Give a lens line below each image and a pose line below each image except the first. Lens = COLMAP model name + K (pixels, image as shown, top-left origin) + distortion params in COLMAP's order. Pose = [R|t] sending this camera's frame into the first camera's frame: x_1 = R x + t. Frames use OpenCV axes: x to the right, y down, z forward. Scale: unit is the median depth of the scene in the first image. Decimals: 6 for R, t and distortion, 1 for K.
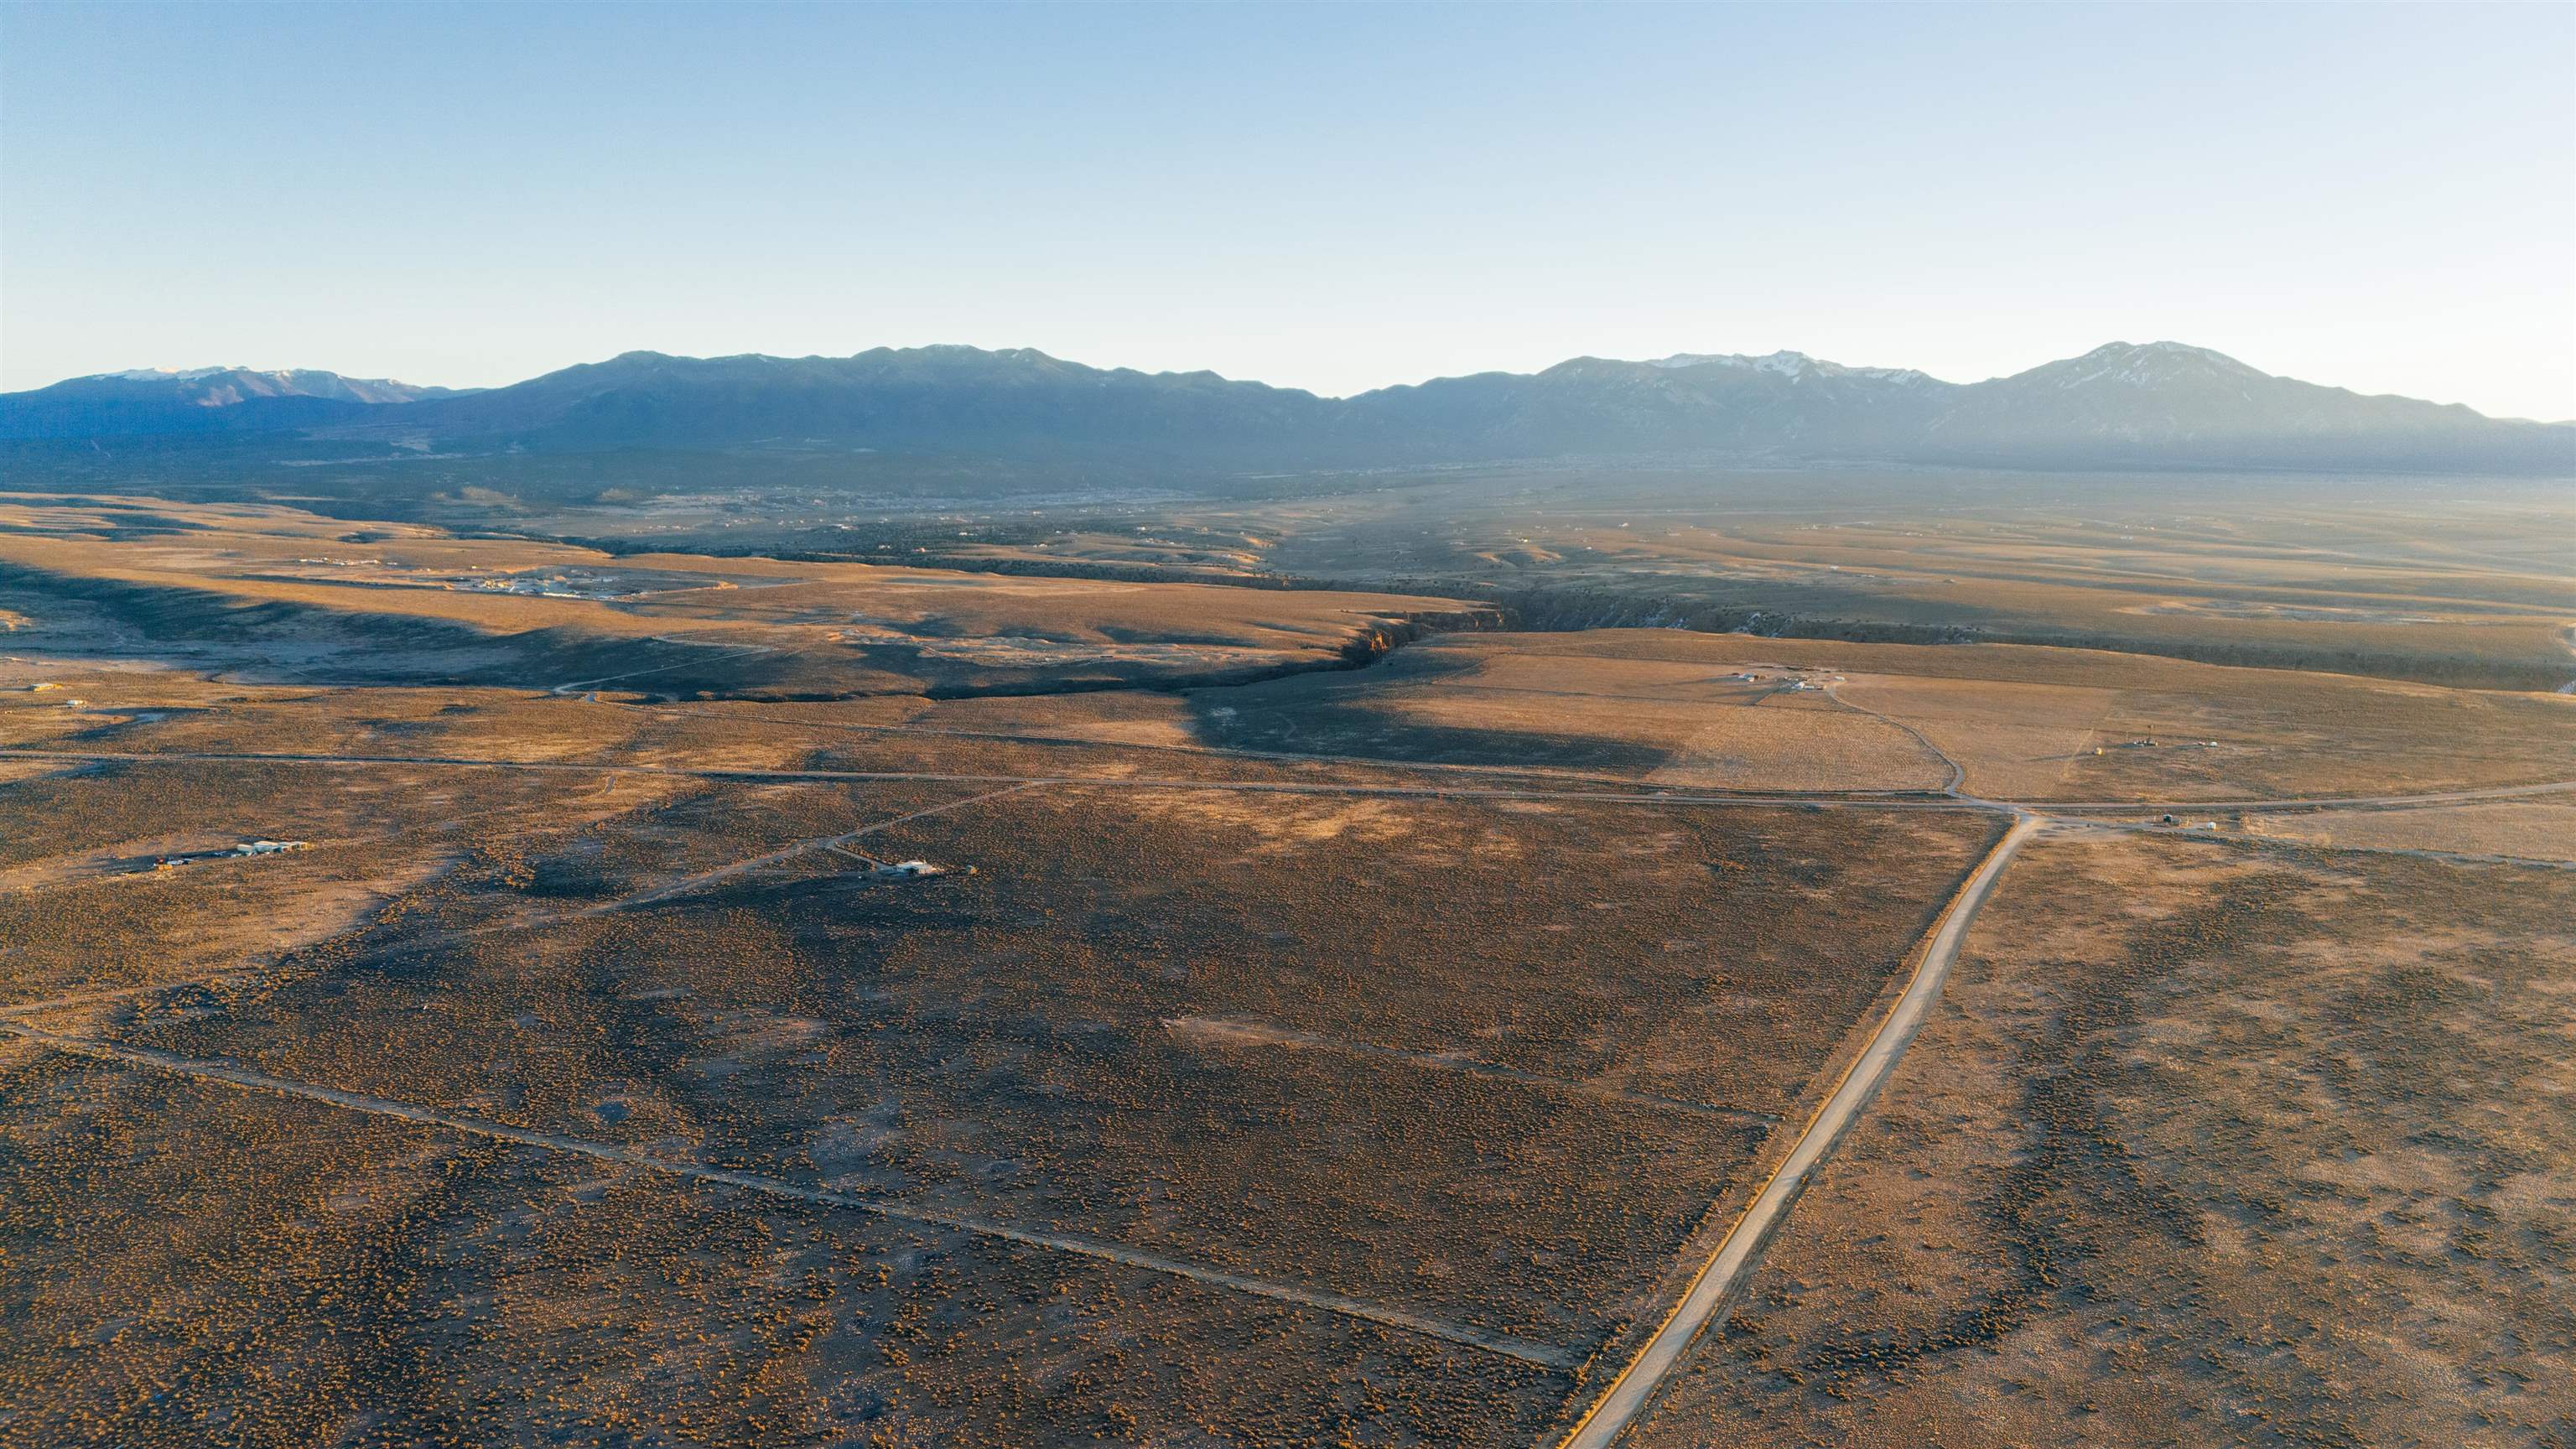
lens RADIAL K [[1882.7, 0, 1292.4], [0, 1882.7, 718.8], [0, 0, 1]] dist [0.070778, -0.057110]
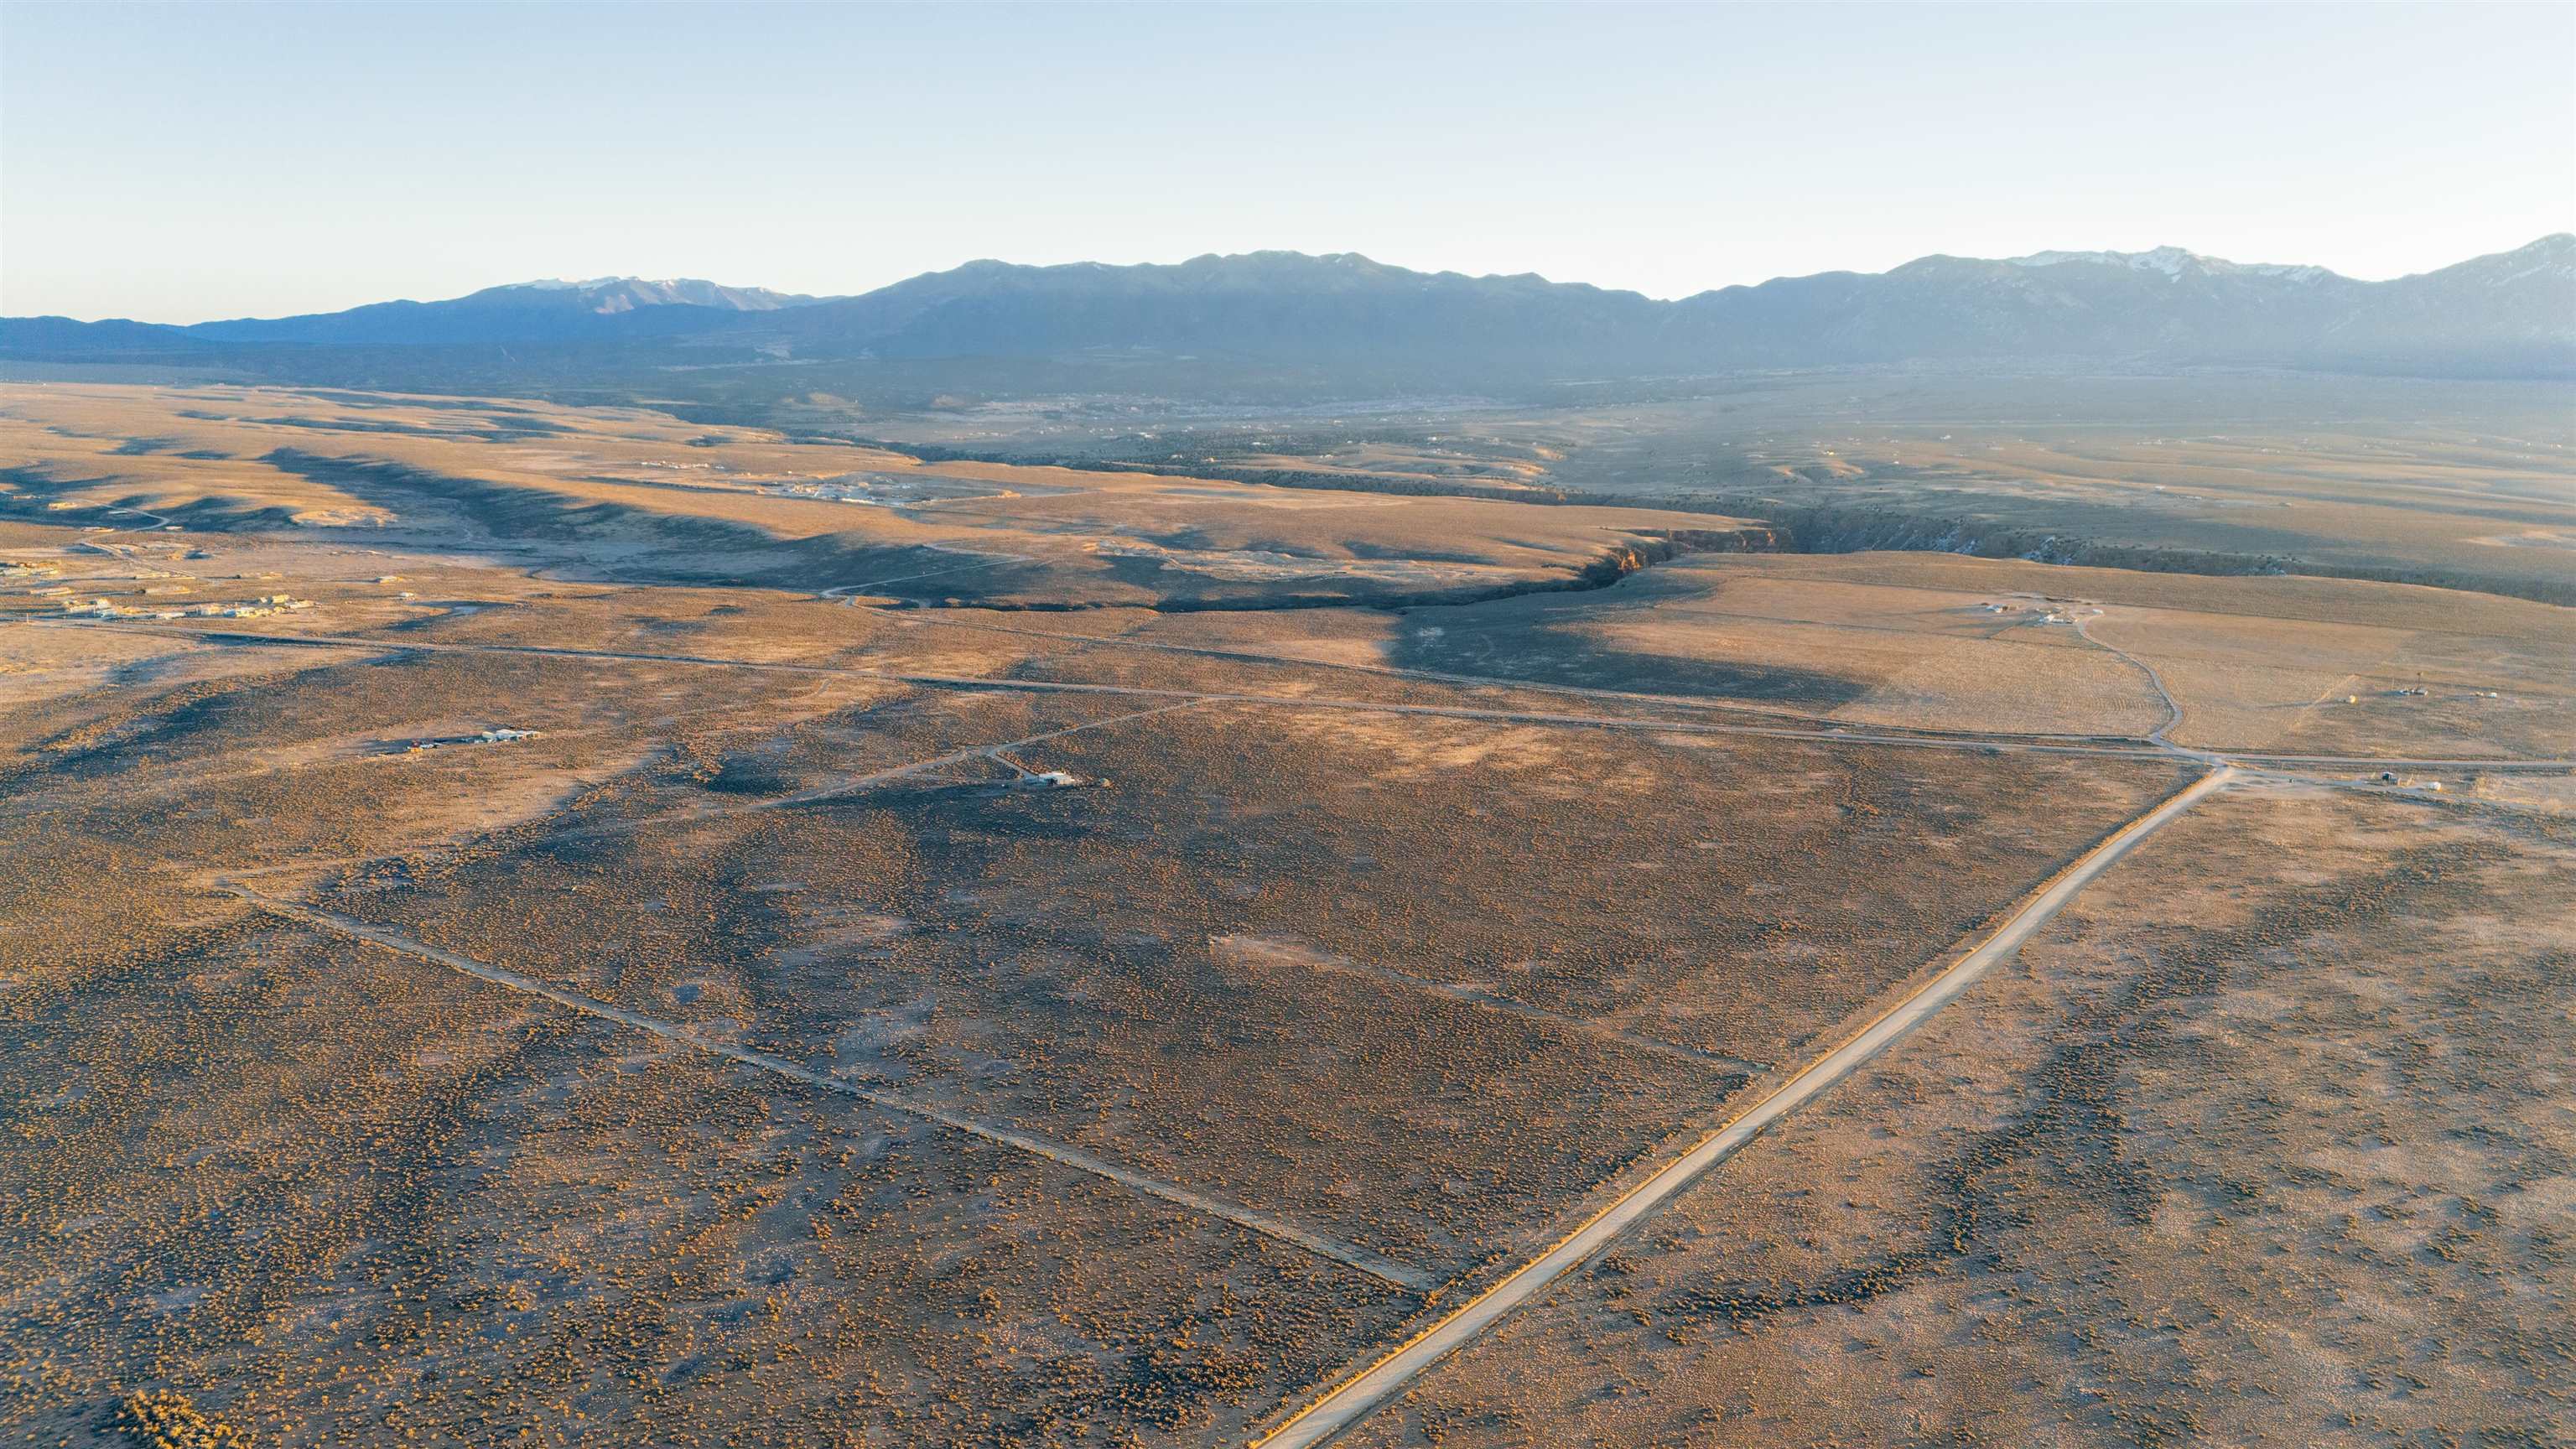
lens RADIAL K [[1882.7, 0, 1289.0], [0, 1882.7, 727.5], [0, 0, 1]] dist [0.070778, -0.057110]
pose [[0.985390, 0.034932, -0.166692, 0.101595], [-0.026060, 0.998140, 0.055115, -0.010696], [0.168308, -0.049966, 0.984467, -0.011844]]
